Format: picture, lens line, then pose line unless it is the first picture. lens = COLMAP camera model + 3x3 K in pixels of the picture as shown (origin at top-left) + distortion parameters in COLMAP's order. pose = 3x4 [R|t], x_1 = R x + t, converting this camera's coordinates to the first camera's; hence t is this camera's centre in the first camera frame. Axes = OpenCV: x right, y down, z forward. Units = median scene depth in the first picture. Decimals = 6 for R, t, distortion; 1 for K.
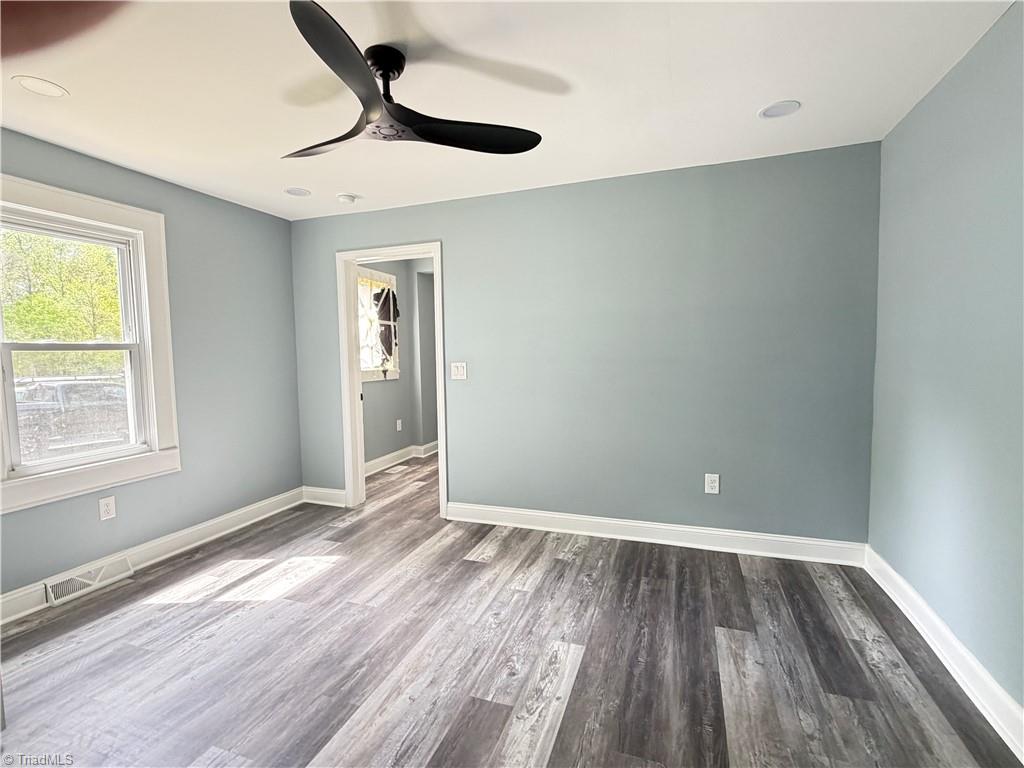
lens RADIAL K [[487.1, 0, 514.0], [0, 487.1, 382.5], [0, 0, 1]] dist [0.011974, -0.001403]
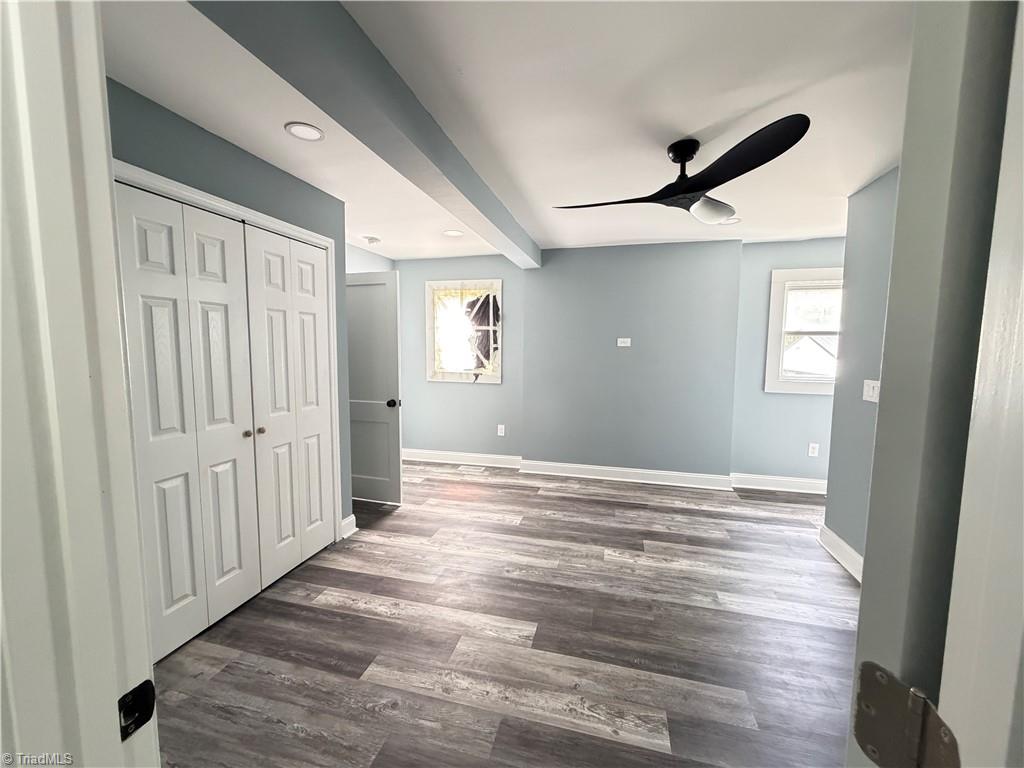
lens RADIAL K [[408.1, 0, 510.4], [0, 408.1, 384.2], [0, 0, 1]] dist [-0.000620, -0.000217]
pose [[0.080072, 0.106784, -0.991053, 0.609018], [-0.074110, 0.992131, 0.100912, -0.095403], [0.994030, 0.065366, 0.087356, 0.983870]]
